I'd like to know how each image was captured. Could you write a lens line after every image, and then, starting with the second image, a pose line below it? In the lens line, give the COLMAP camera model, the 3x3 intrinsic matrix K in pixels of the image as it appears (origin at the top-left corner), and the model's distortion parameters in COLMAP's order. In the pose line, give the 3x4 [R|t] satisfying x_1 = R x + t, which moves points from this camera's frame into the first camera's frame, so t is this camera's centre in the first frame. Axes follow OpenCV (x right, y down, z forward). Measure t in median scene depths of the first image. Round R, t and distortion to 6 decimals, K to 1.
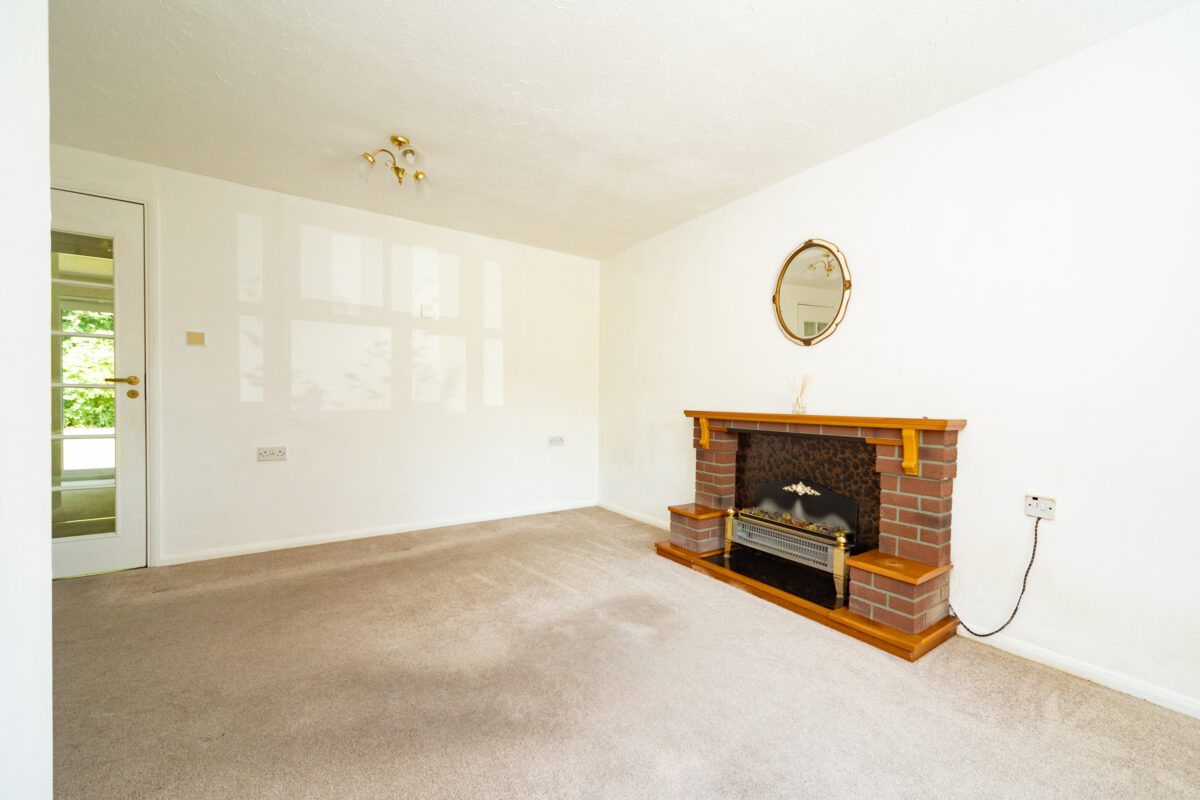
lens RADIAL K [[469.6, 0, 605.9], [0, 469.6, 407.7], [0, 0, 1]] dist [0.001906, 0.000154]
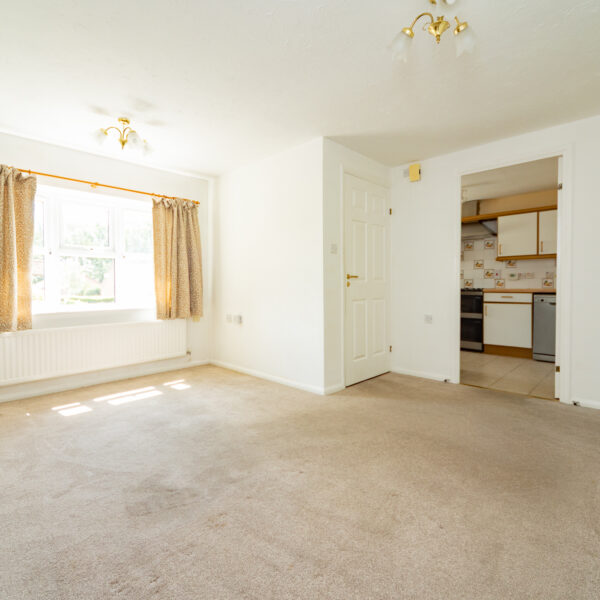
lens RADIAL K [[360.3, 0, 302.0], [0, 360.3, 295.1], [0, 0, 1]] dist [0.035361, 0.000421]
pose [[-0.975963, -0.003569, -0.217907, -0.032865], [-0.011652, 0.999290, 0.035818, -0.024833], [0.217624, 0.037496, -0.975312, 1.524528]]
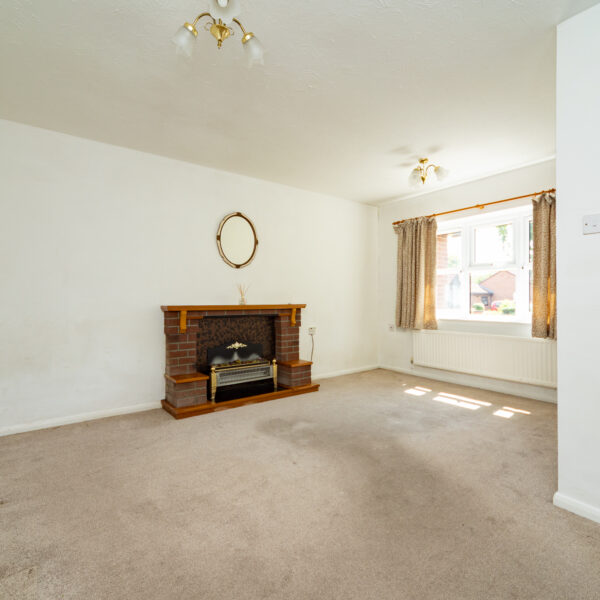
lens RADIAL K [[360.3, 0, 301.5], [0, 360.3, 300.0], [0, 0, 1]] dist [0.035361, 0.000421]
pose [[-0.051536, -0.019542, 0.998480, -1.034640], [0.011426, 0.999732, 0.020156, -0.032443], [-0.998606, 0.012447, -0.051298, 0.832768]]
